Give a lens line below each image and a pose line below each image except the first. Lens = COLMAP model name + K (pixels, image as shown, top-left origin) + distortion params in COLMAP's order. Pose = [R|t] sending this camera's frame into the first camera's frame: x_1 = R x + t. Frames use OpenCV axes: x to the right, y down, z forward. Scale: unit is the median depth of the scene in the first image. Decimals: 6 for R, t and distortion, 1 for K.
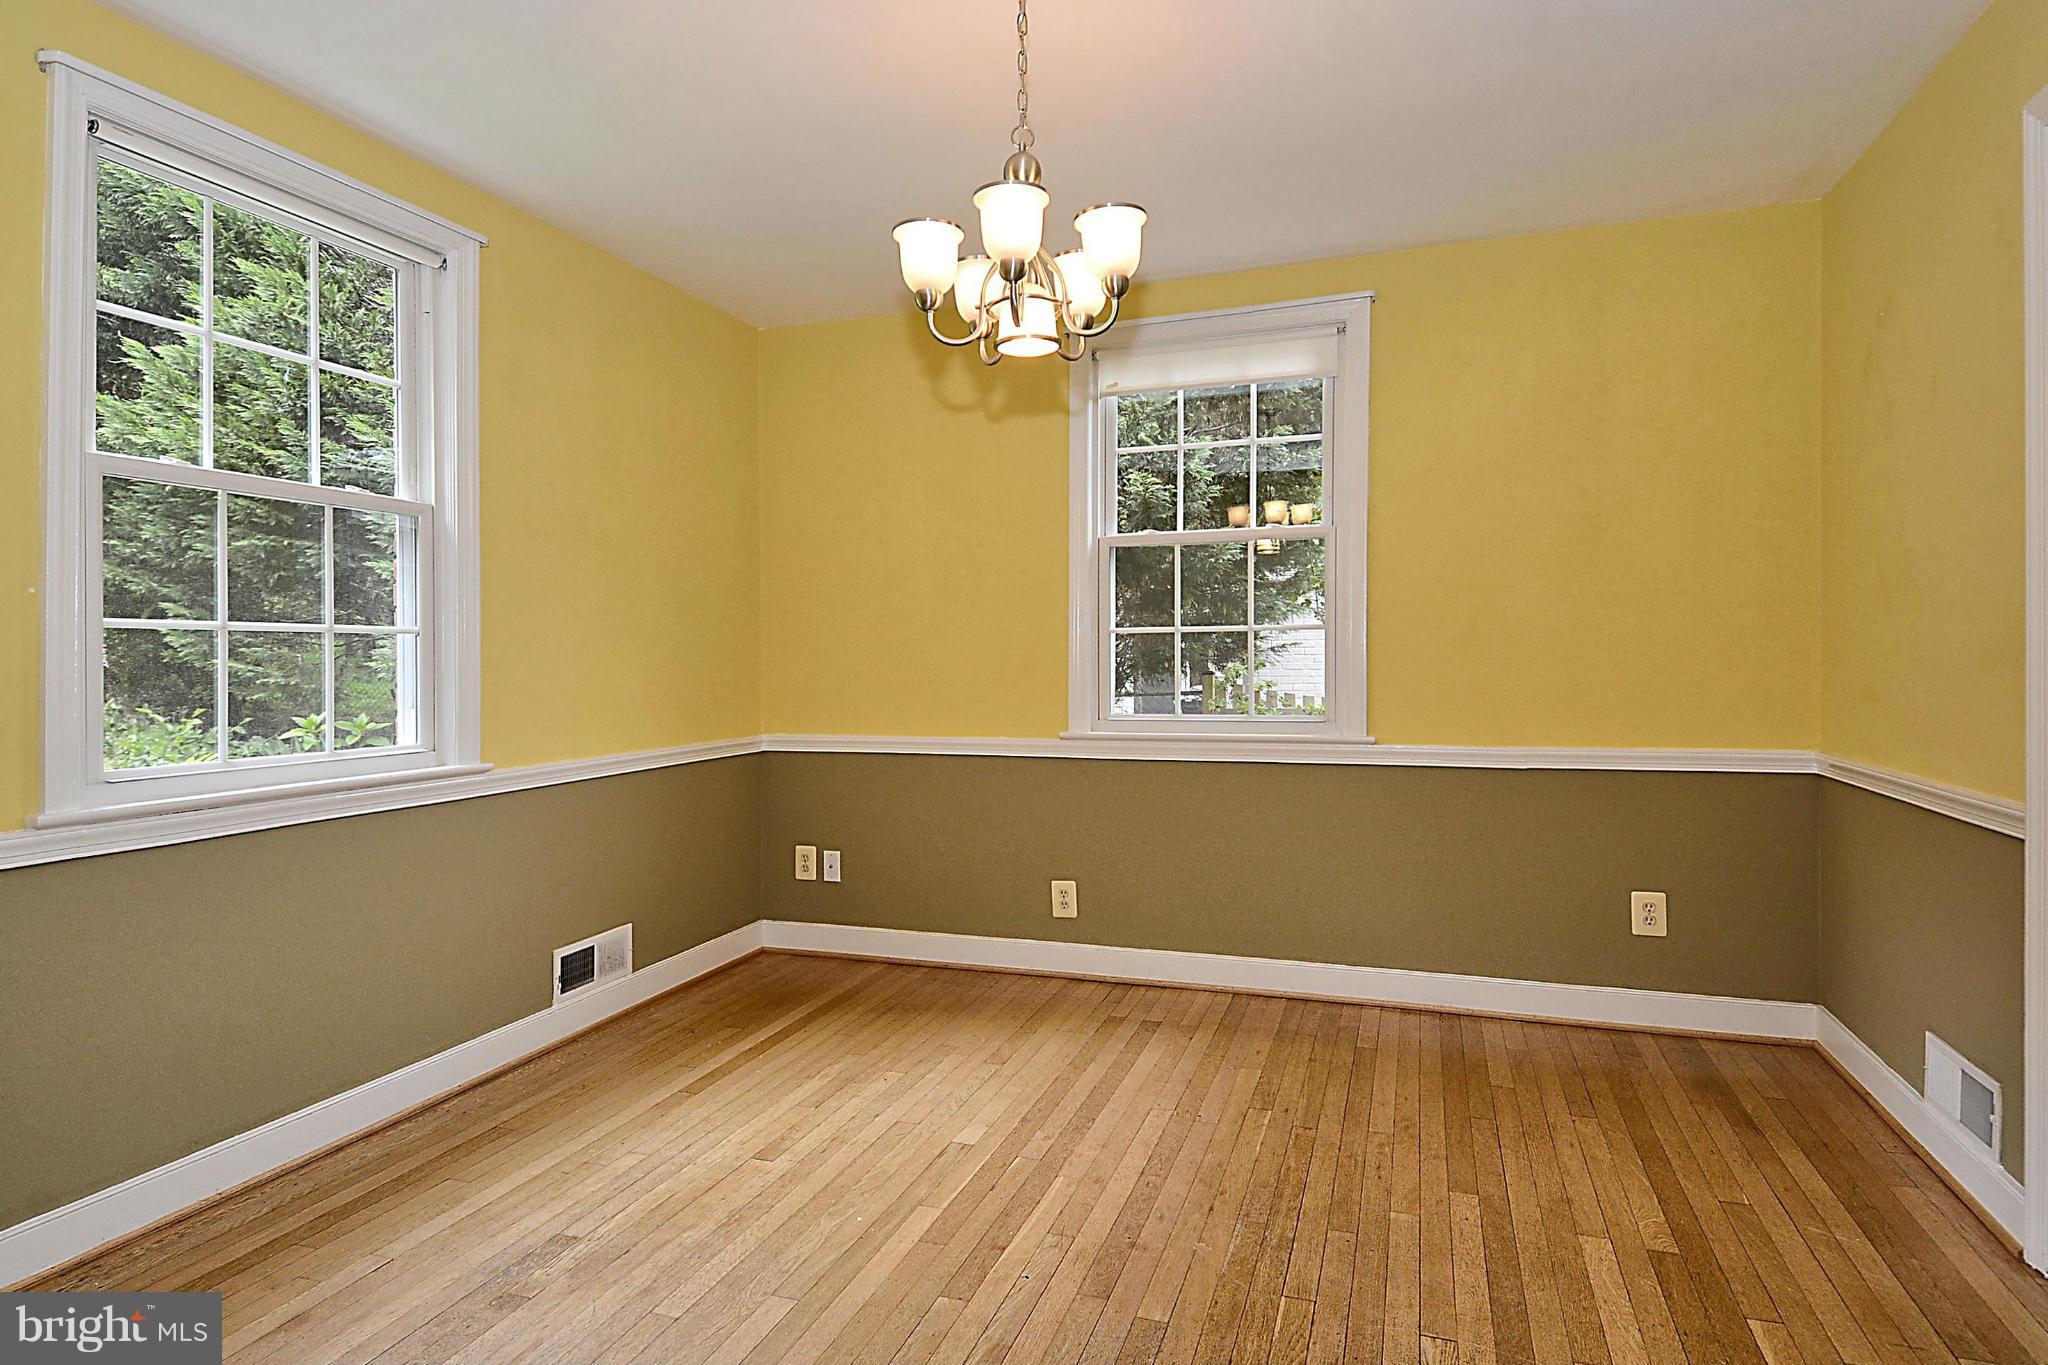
lens RADIAL K [[1109.4, 0, 1055.8], [0, 1109.4, 688.3], [0, 0, 1]] dist [0.101381, -0.074389]
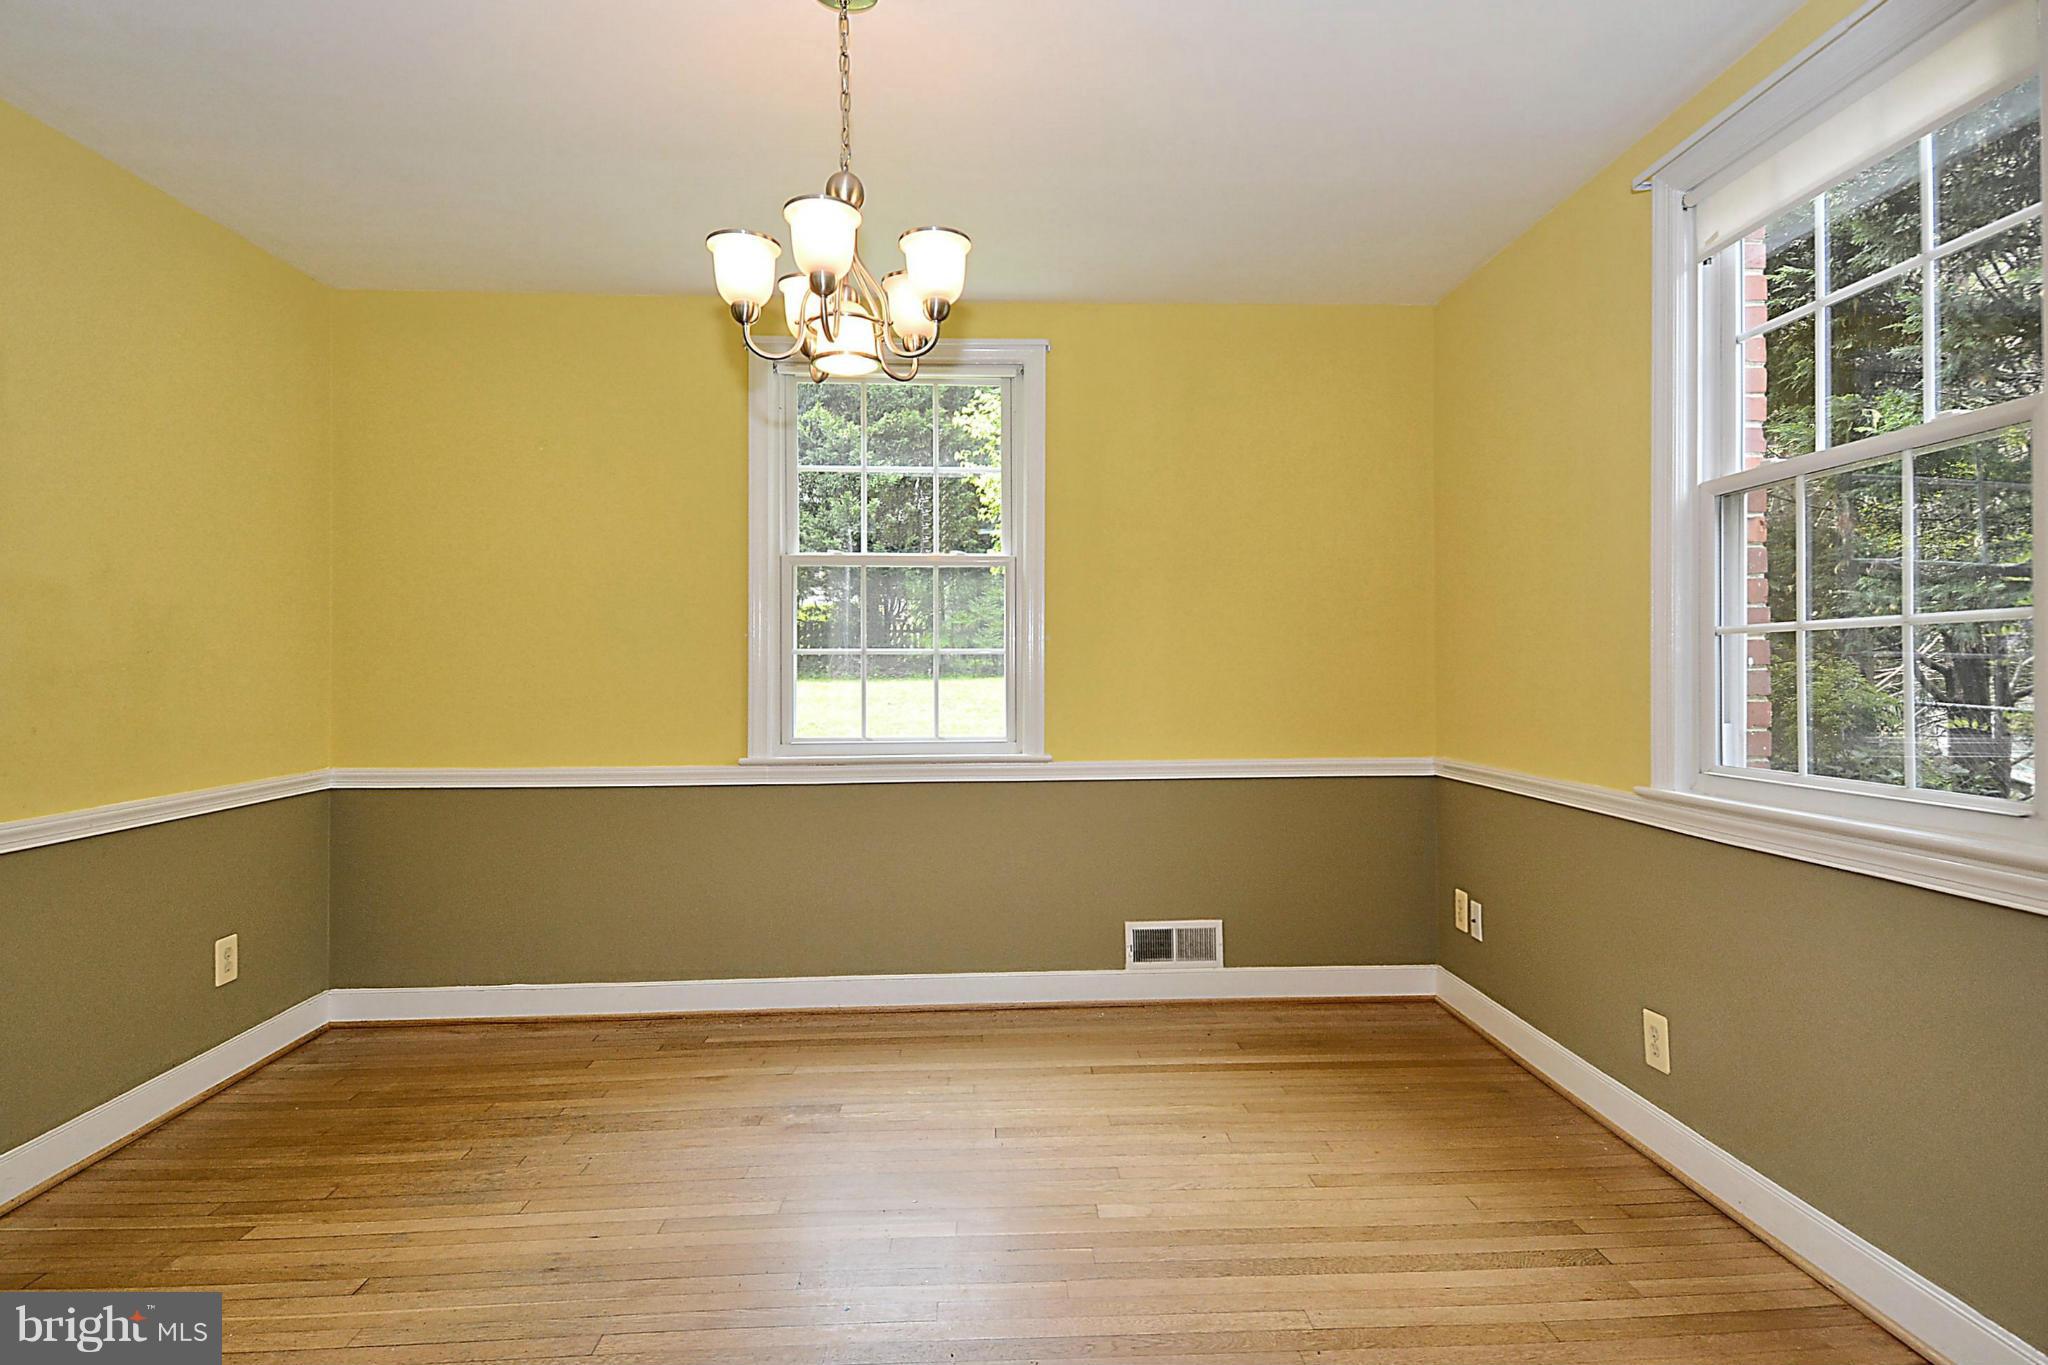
lens RADIAL K [[1084.2, 0, 1019.0], [0, 1084.2, 677.1], [0, 0, 1]] dist [0.037018, -0.000501]
pose [[0.368529, 0.006241, -0.929595, 0.625077], [-0.024990, 0.999683, -0.003196, -0.016487], [0.929280, 0.024408, 0.368567, 0.540364]]
